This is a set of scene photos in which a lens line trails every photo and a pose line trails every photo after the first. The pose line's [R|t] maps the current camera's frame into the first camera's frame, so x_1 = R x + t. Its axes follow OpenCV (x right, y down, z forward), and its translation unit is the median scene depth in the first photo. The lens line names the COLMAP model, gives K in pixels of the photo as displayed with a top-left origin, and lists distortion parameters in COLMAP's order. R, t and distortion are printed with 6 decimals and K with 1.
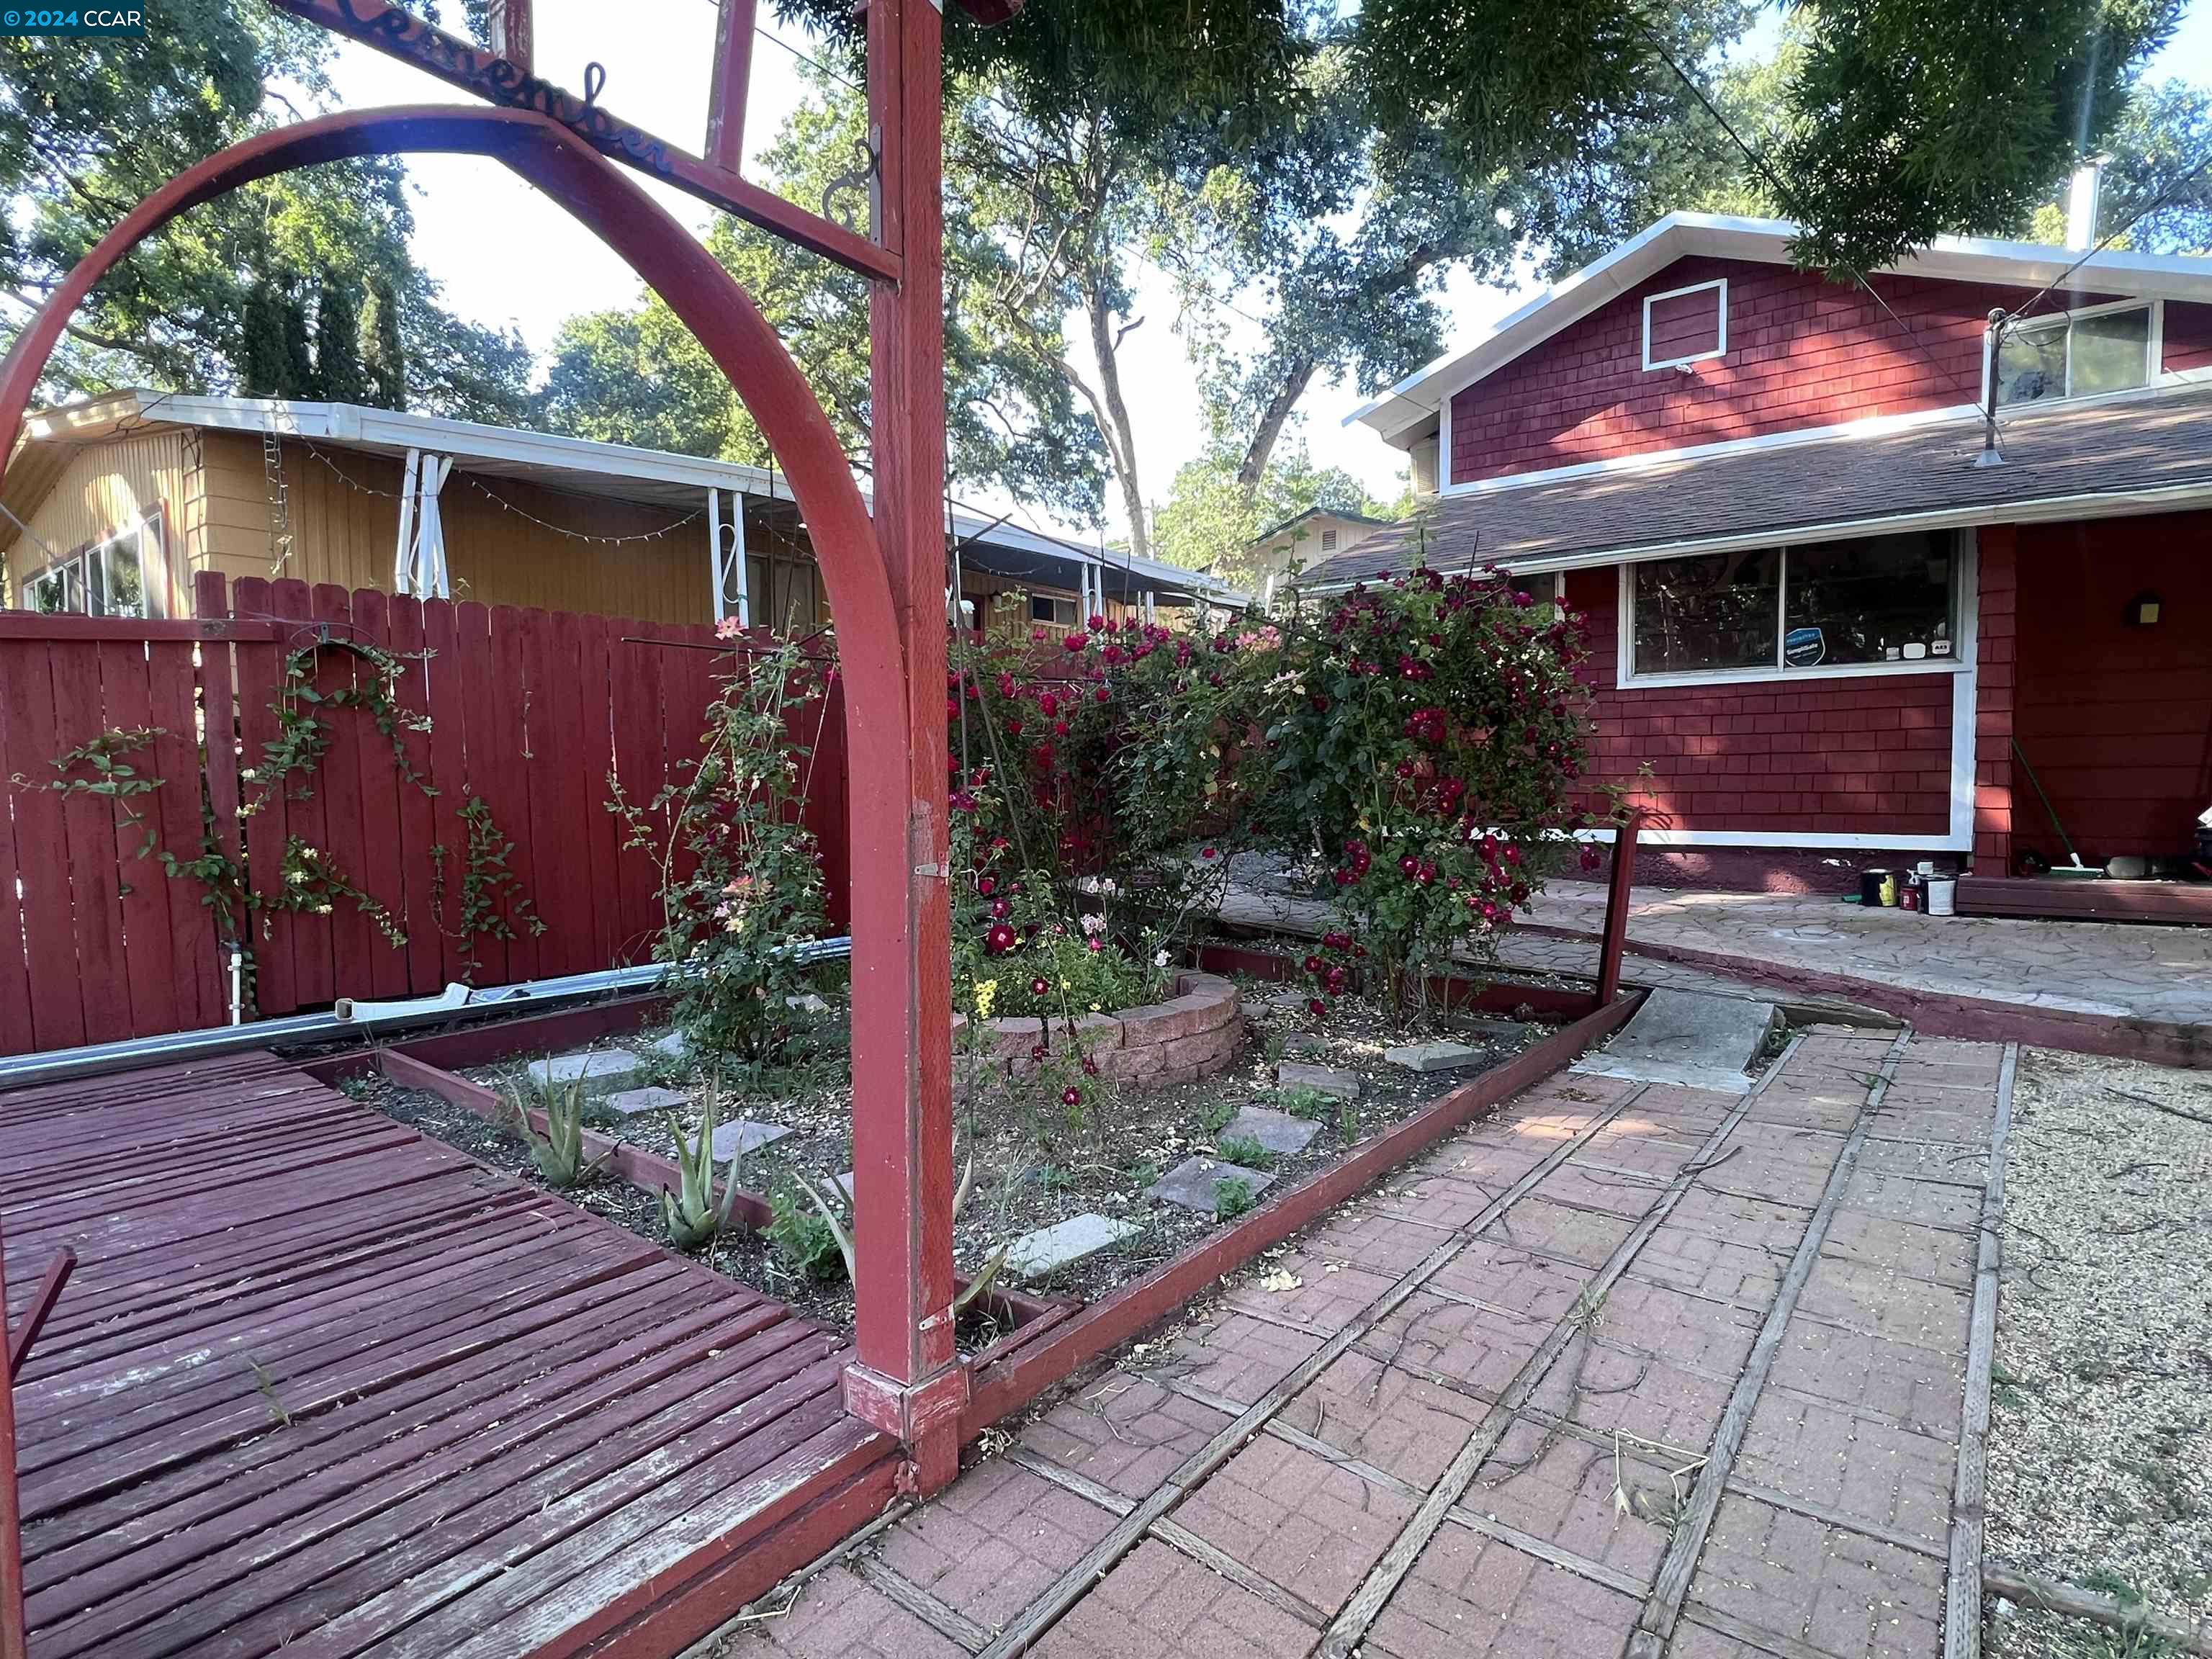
lens RADIAL K [[1145.4, 0, 1105.7], [0, 1145.4, 836.6], [0, 0, 1]] dist [-0.002080, -0.000707]
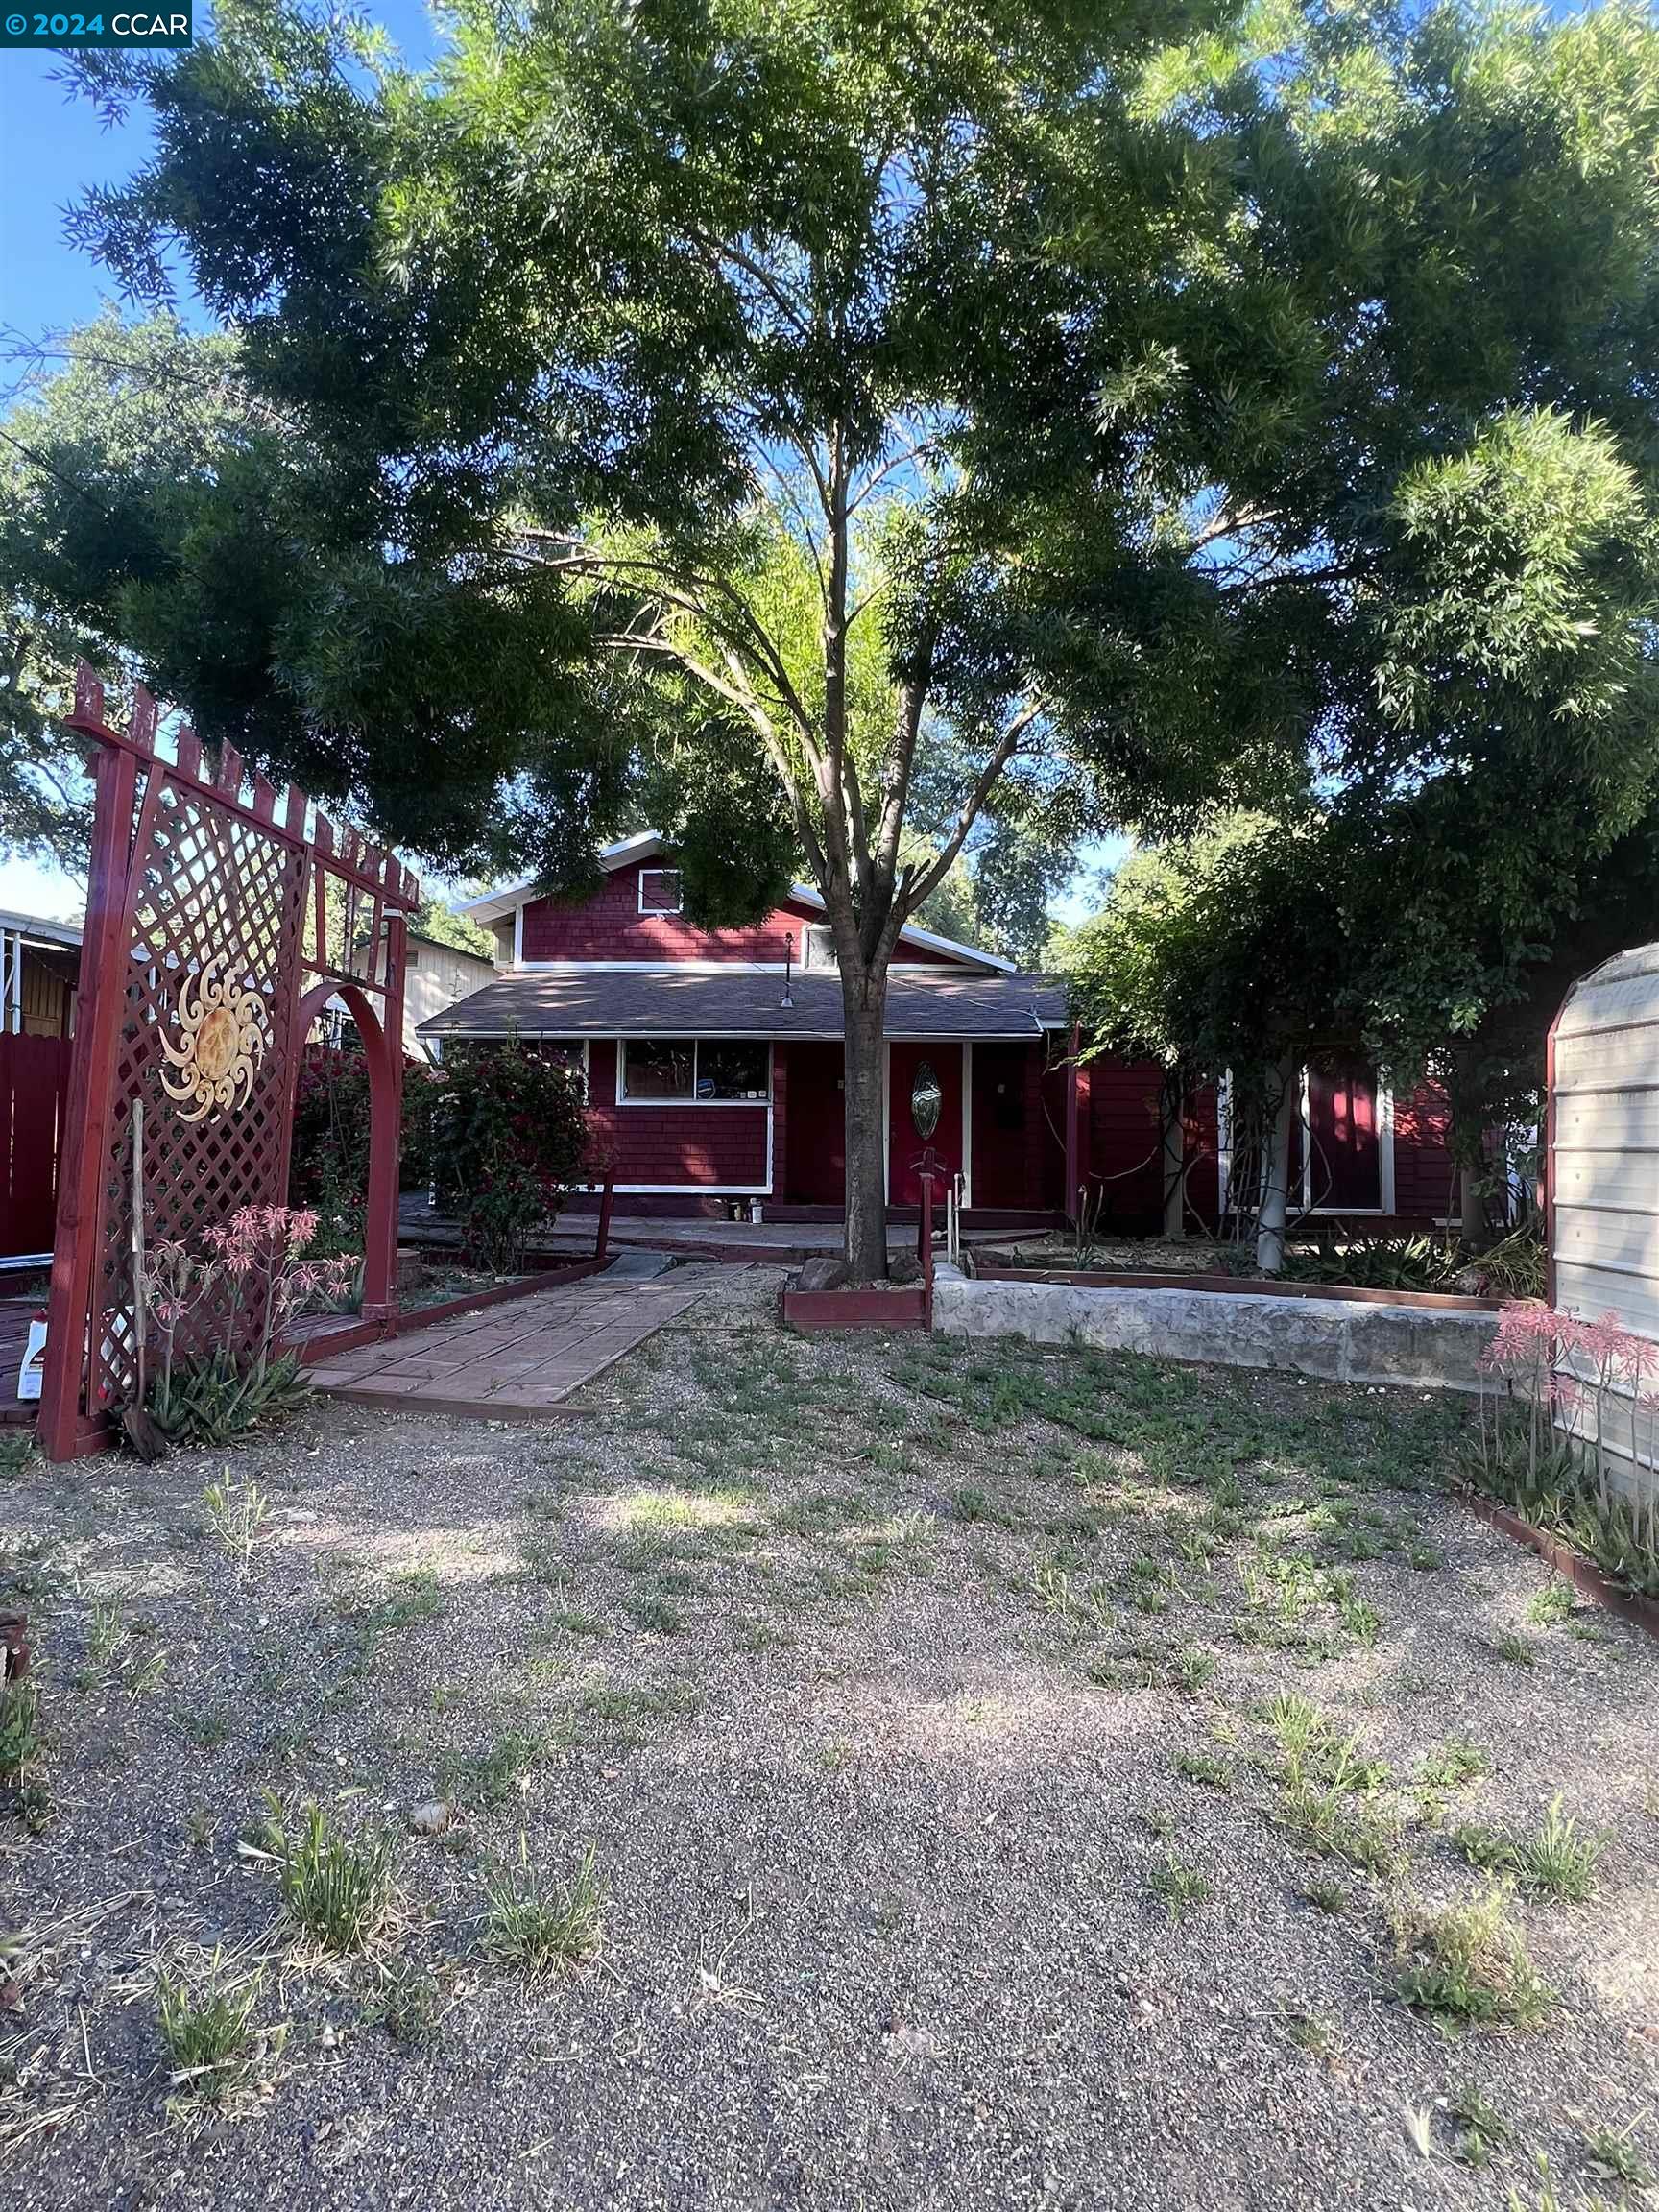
lens RADIAL K [[1145.4, 0, 865.3], [0, 1145.4, 1103.7], [0, 0, 1]] dist [-0.002080, -0.000707]
pose [[0.823433, 0.051483, 0.565074, -0.199984], [0.009230, 0.994528, -0.104059, 0.047097], [-0.567339, 0.090901, 0.818452, -0.559817]]
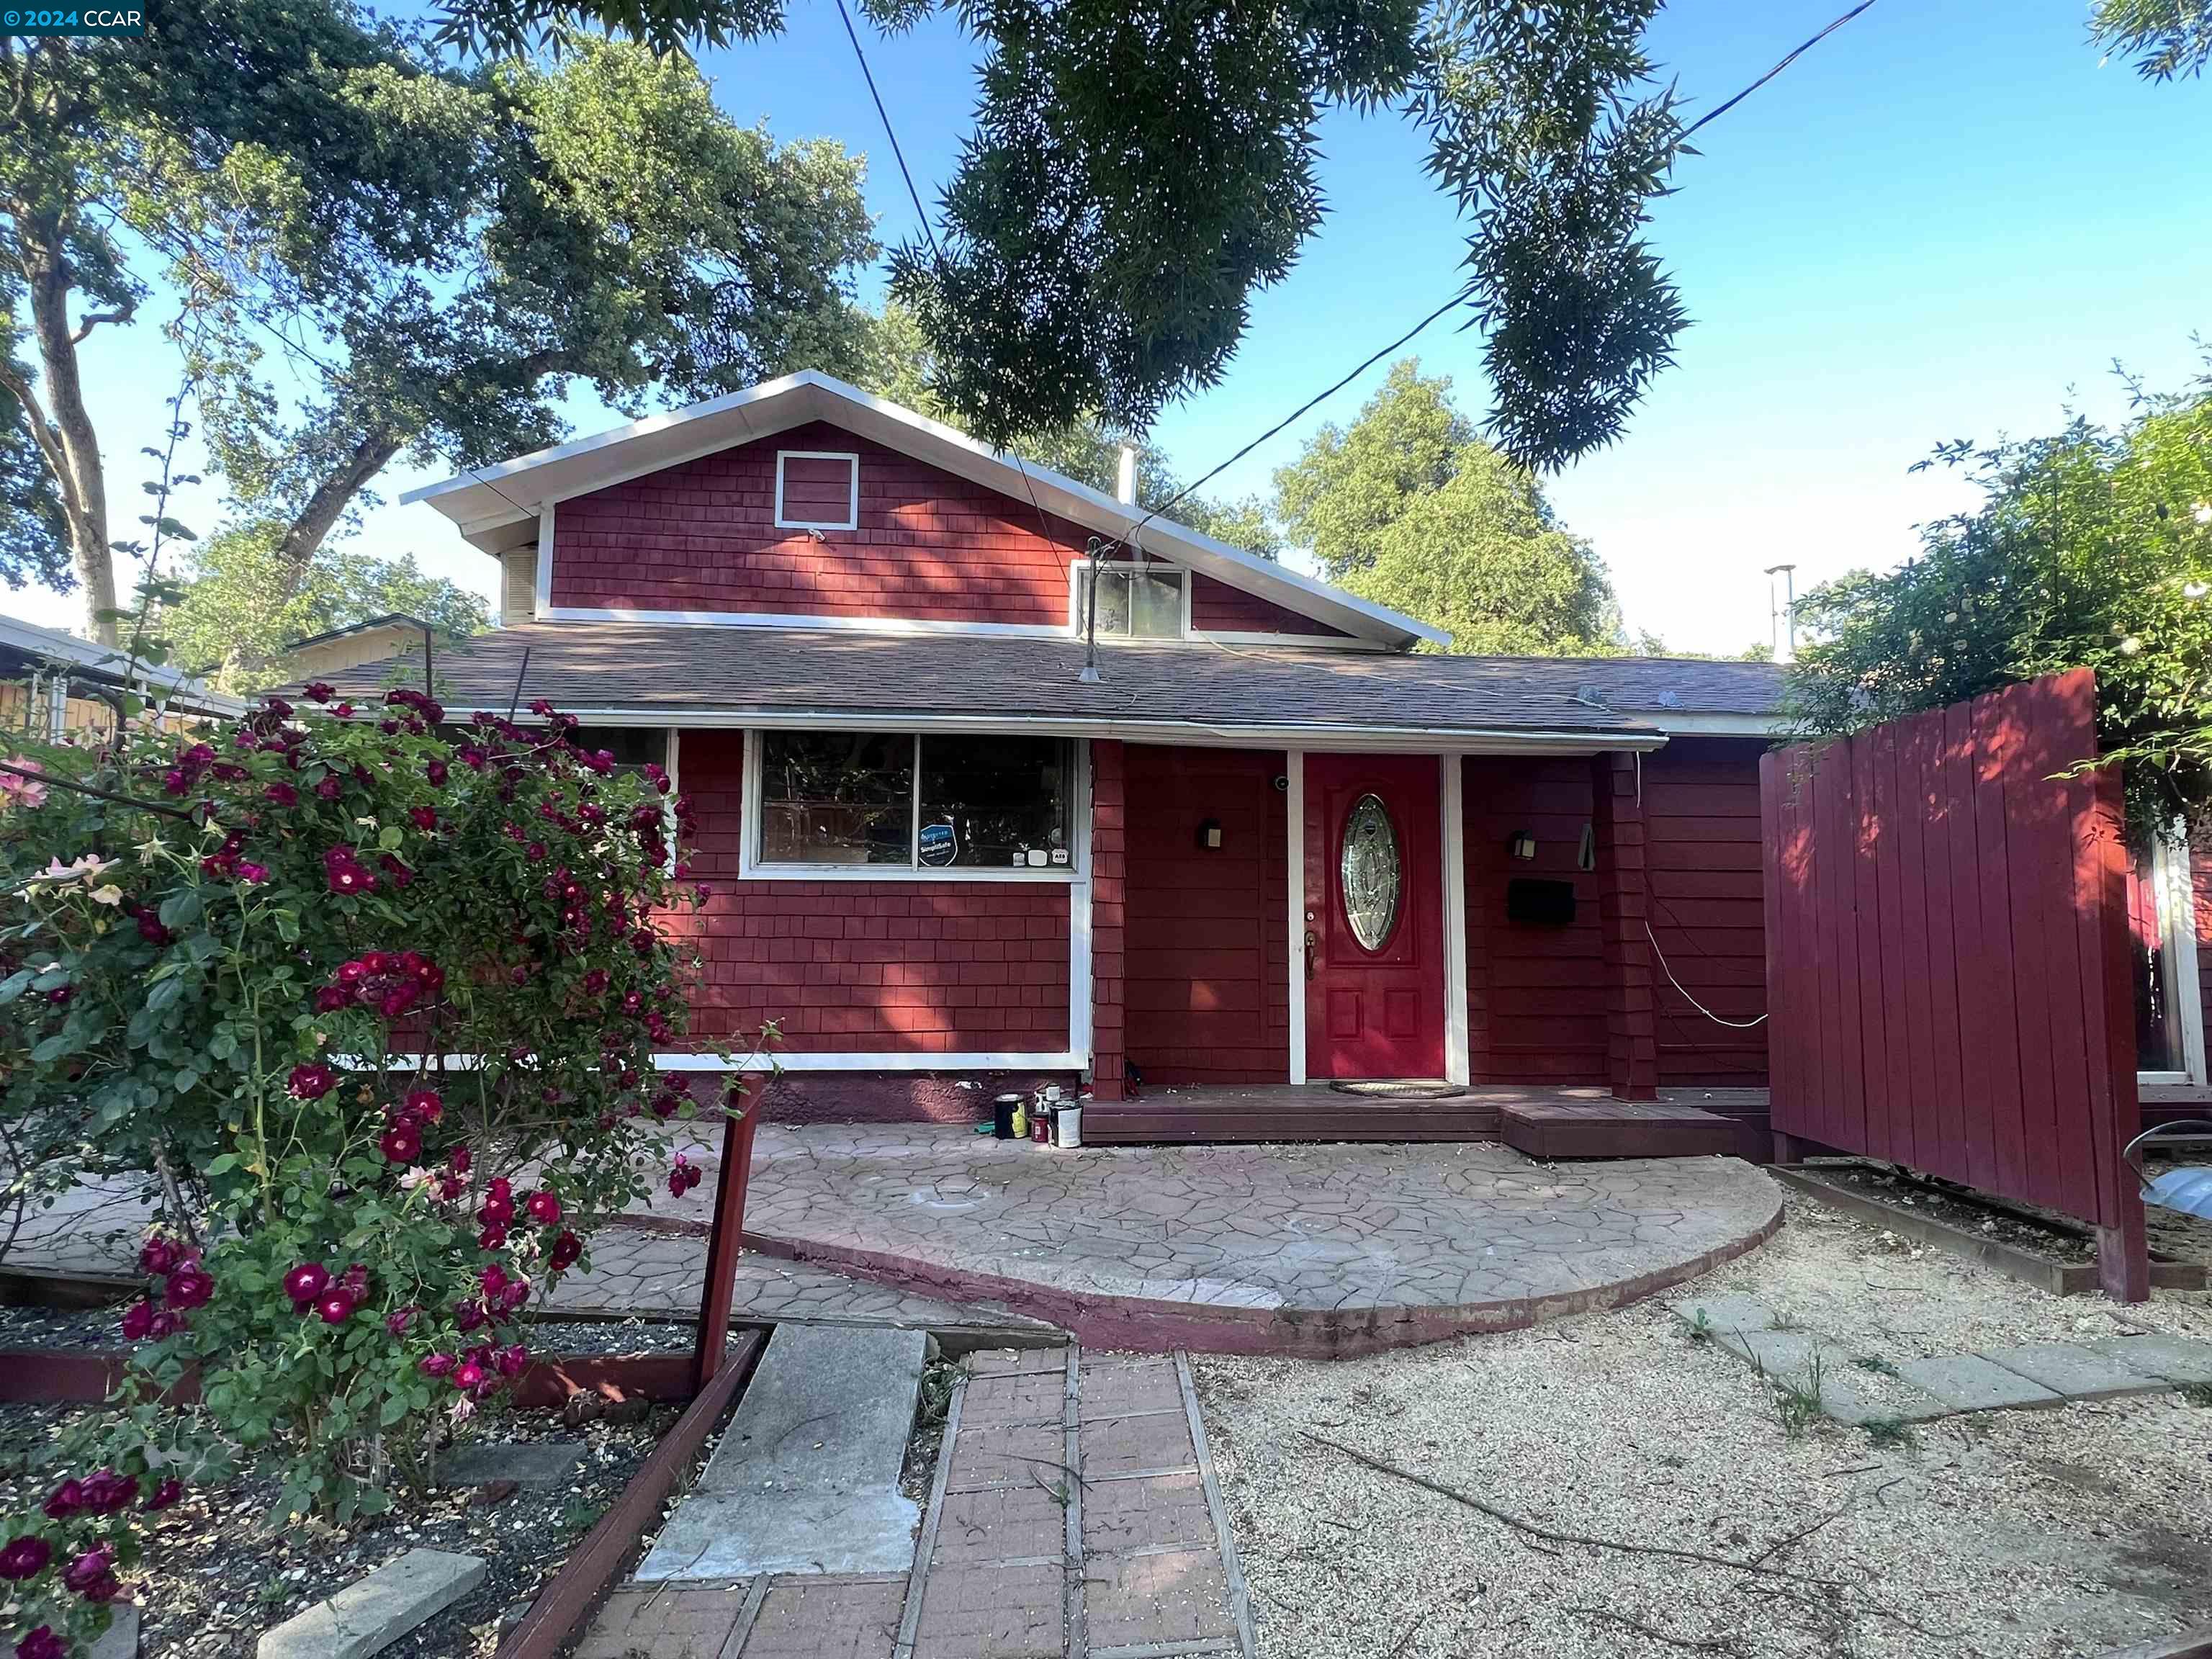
lens RADIAL K [[1145.4, 0, 1105.7], [0, 1145.4, 836.6], [0, 0, 1]] dist [-0.002080, -0.000707]
pose [[0.748899, 0.068418, 0.659143, 0.083013], [0.019046, 0.992023, -0.124609, -0.042279], [-0.662411, 0.105873, 0.741622, 0.177065]]
